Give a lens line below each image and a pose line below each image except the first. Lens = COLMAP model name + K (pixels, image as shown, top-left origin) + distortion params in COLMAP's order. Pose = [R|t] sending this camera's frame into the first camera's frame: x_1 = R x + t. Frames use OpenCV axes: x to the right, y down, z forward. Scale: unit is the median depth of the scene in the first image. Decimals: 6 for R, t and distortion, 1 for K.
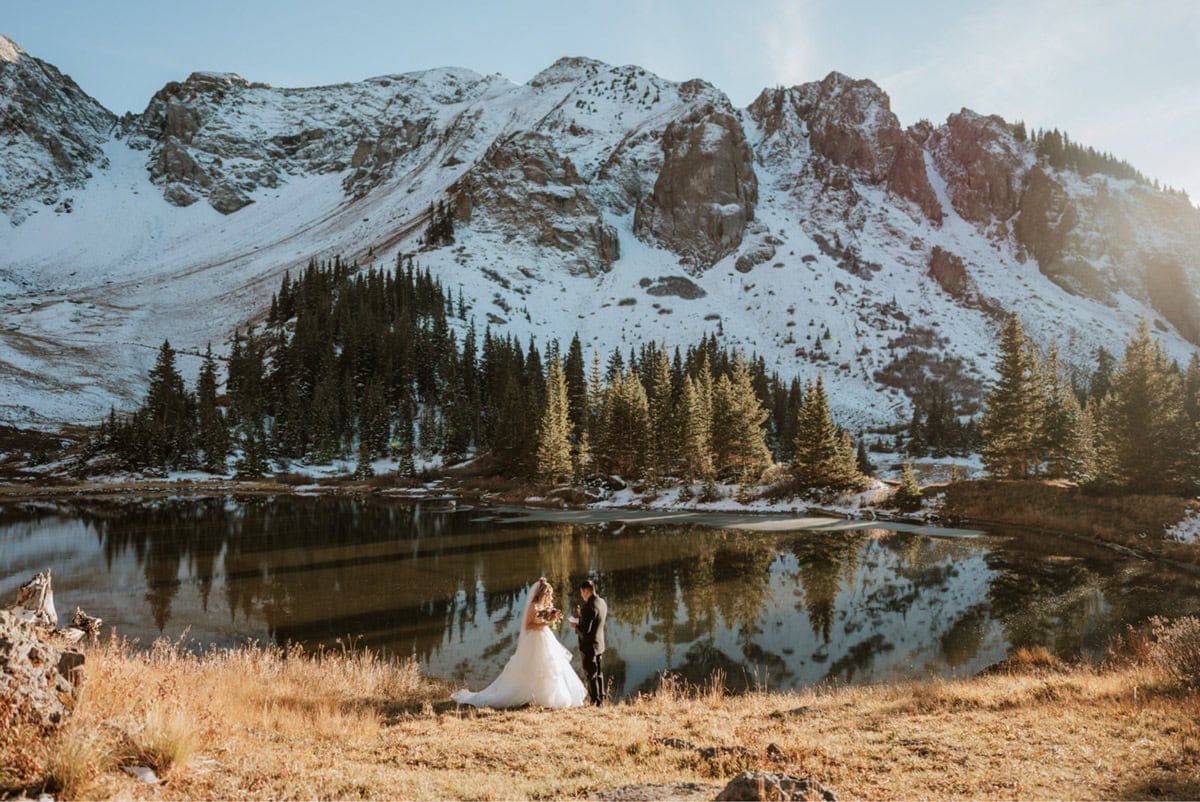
lens RADIAL K [[859.5, 0, 596.5], [0, 859.5, 397.8], [0, 0, 1]] dist [0.006240, -0.005841]
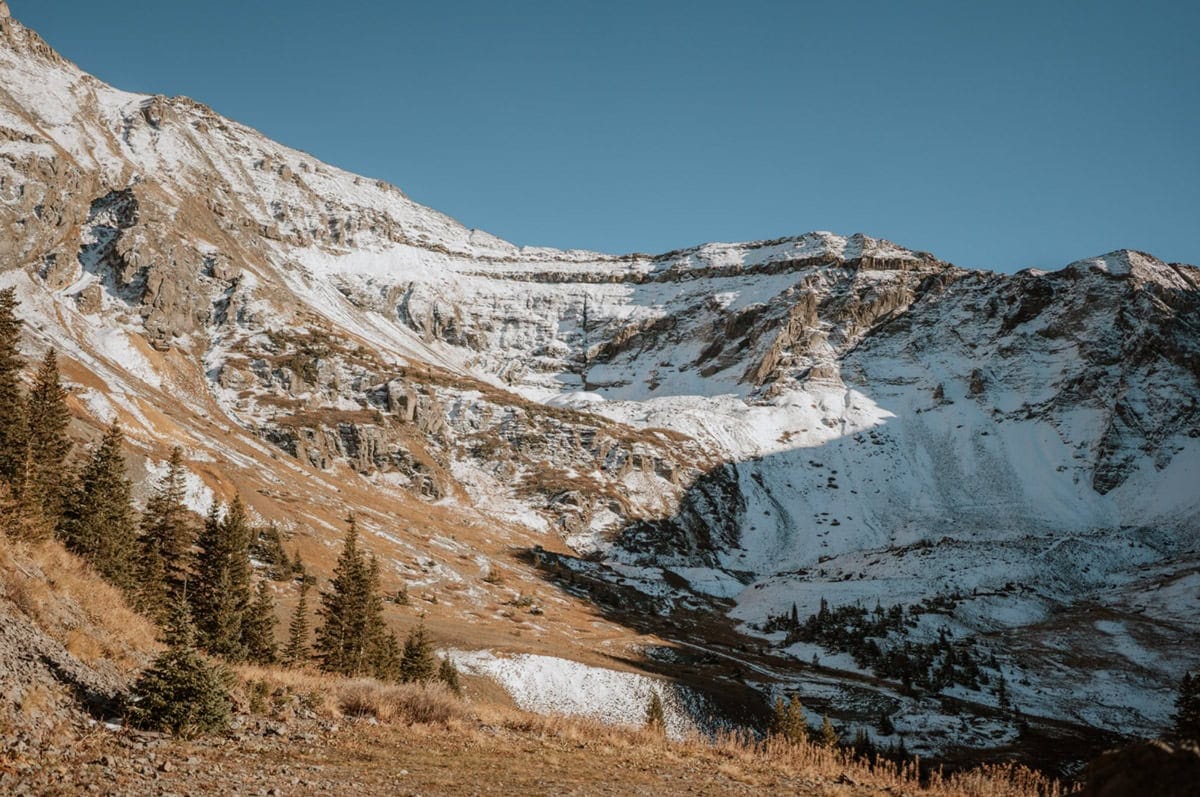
lens RADIAL K [[1242.4, 0, 583.2], [0, 1242.4, 385.4], [0, 0, 1]] dist [0.002217, 0.013657]
pose [[0.482296, -0.176036, -0.858139, 0.190774], [-0.003204, 0.979240, -0.202679, -0.034847], [0.876002, 0.100501, 0.471720, -0.157715]]
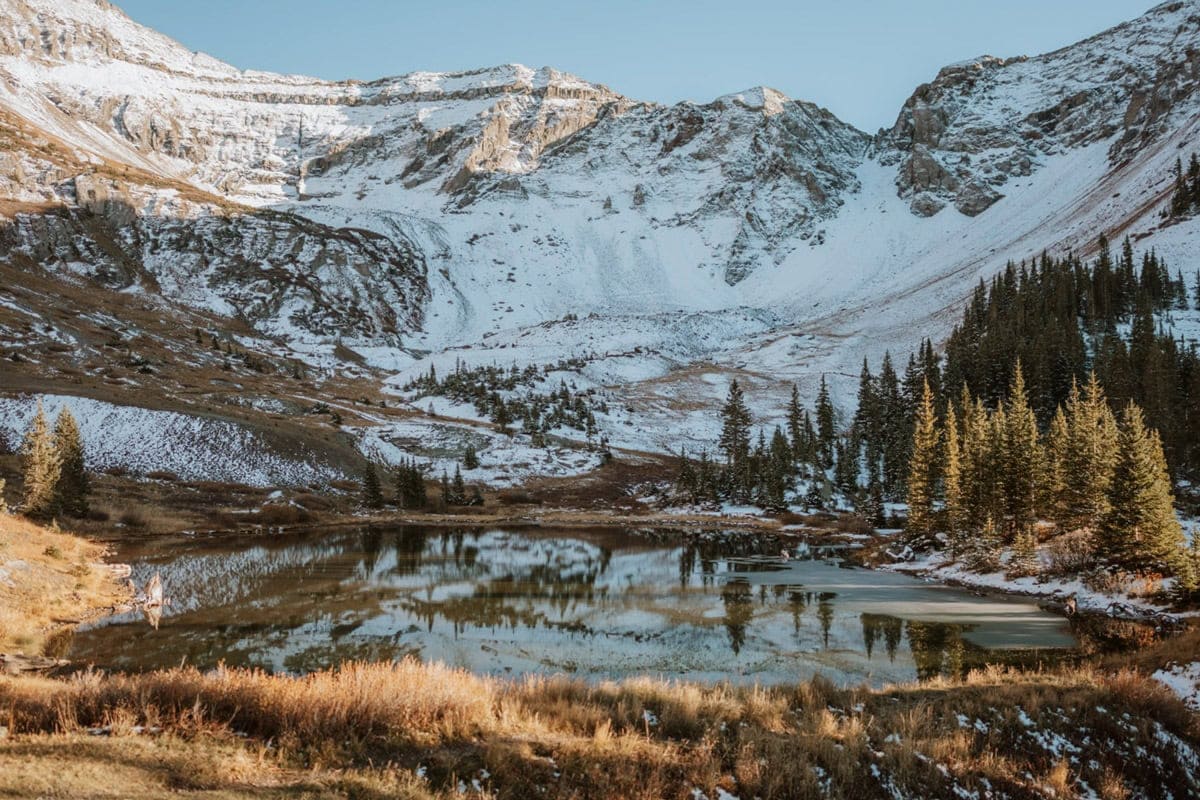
lens RADIAL K [[985.7, 0, 595.0], [0, 985.7, 418.8], [0, 0, 1]] dist [-0.033692, 0.050640]
pose [[0.668698, -0.032214, -0.742836, 0.098876], [0.035052, 0.999316, -0.011783, -0.004297], [0.742708, -0.018159, 0.669369, 0.020342]]
